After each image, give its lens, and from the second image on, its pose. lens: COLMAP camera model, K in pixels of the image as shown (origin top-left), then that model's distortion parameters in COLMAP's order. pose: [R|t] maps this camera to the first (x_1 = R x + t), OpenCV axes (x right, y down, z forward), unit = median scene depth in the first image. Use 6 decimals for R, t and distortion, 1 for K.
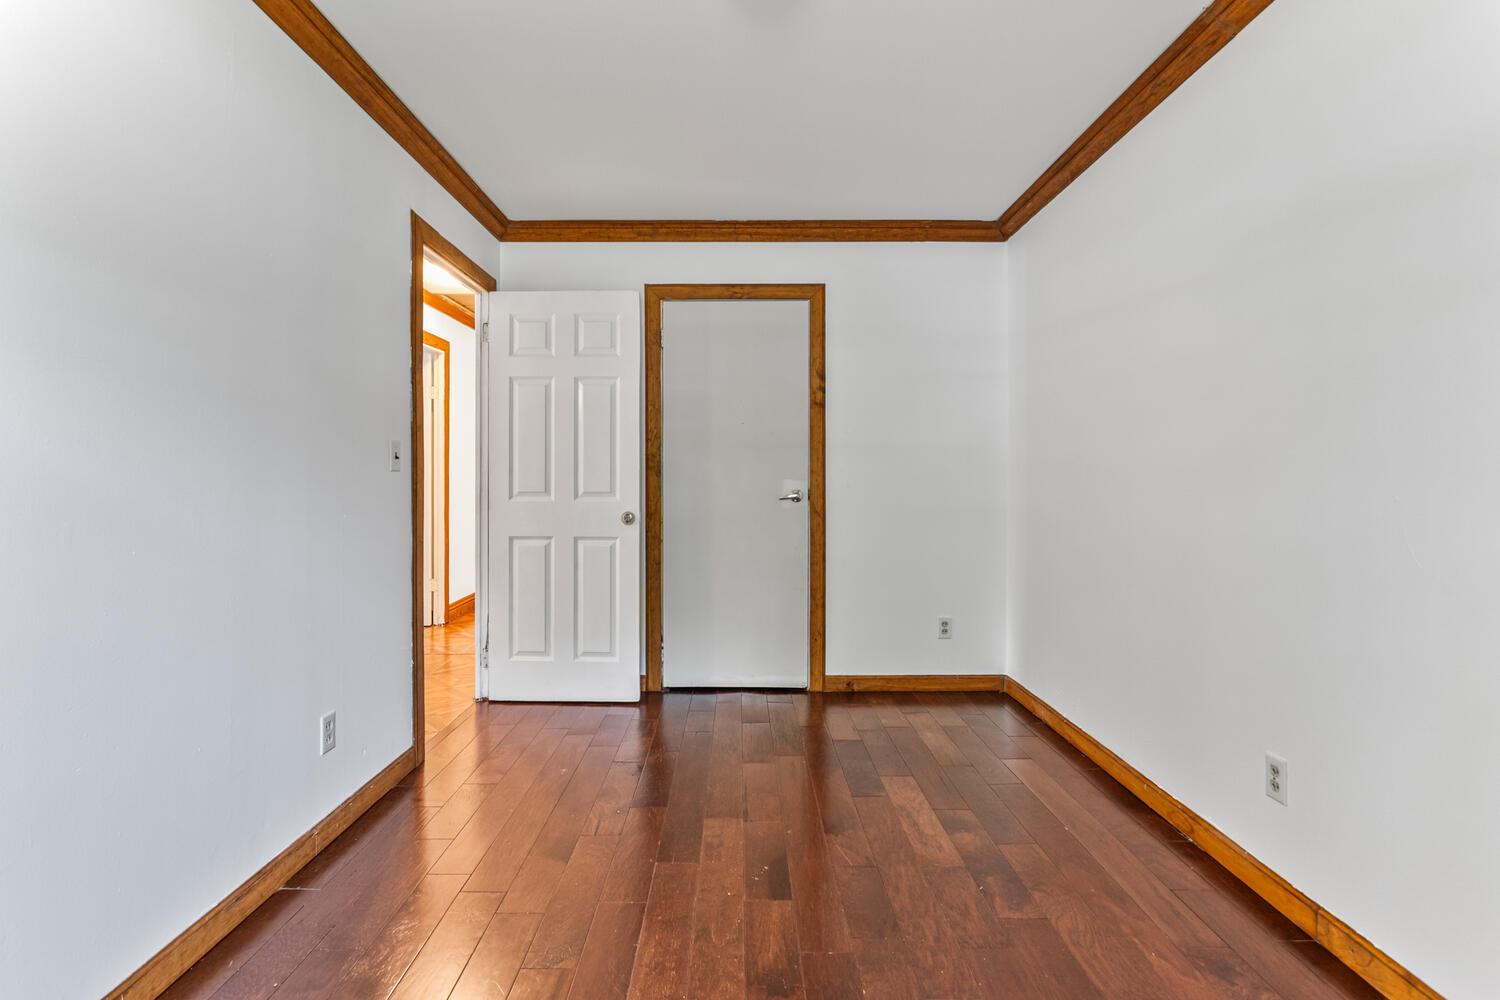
lens RADIAL K [[720.4, 0, 735.8], [0, 720.4, 475.7], [0, 0, 1]] dist [0.002220, -0.000110]
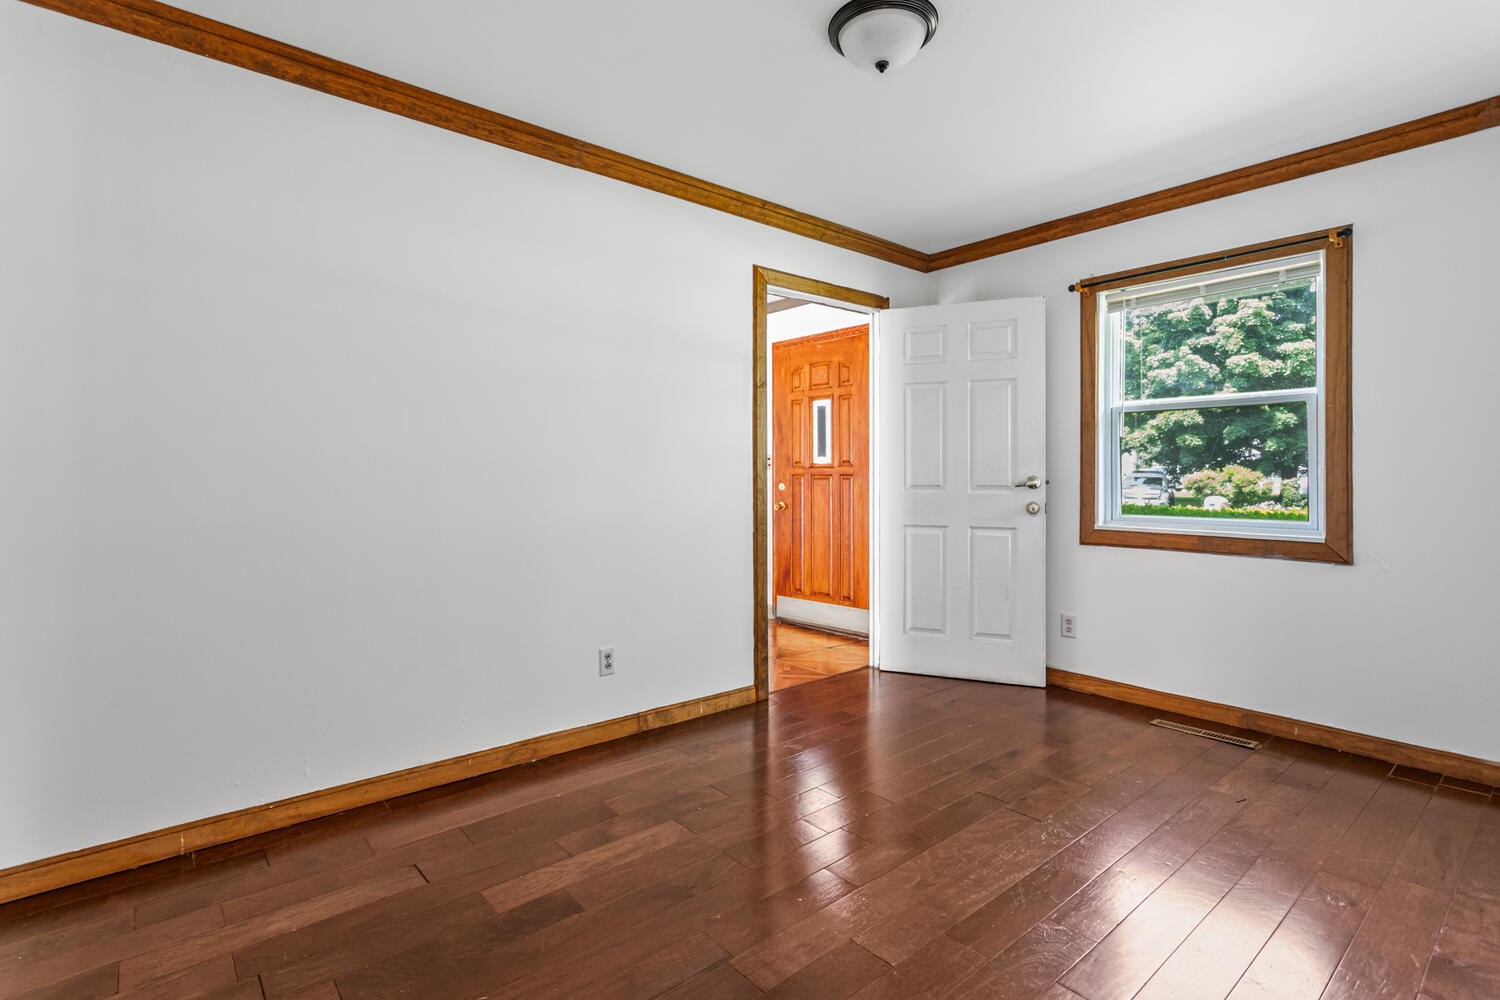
lens RADIAL K [[720.4, 0, 735.8], [0, 720.4, 475.7], [0, 0, 1]] dist [0.002220, -0.000110]
pose [[-0.642681, -0.001427, 0.766133, -0.571343], [-0.003917, 0.999991, -0.001423, 0.004960], [-0.766124, -0.003915, -0.642681, 1.556803]]
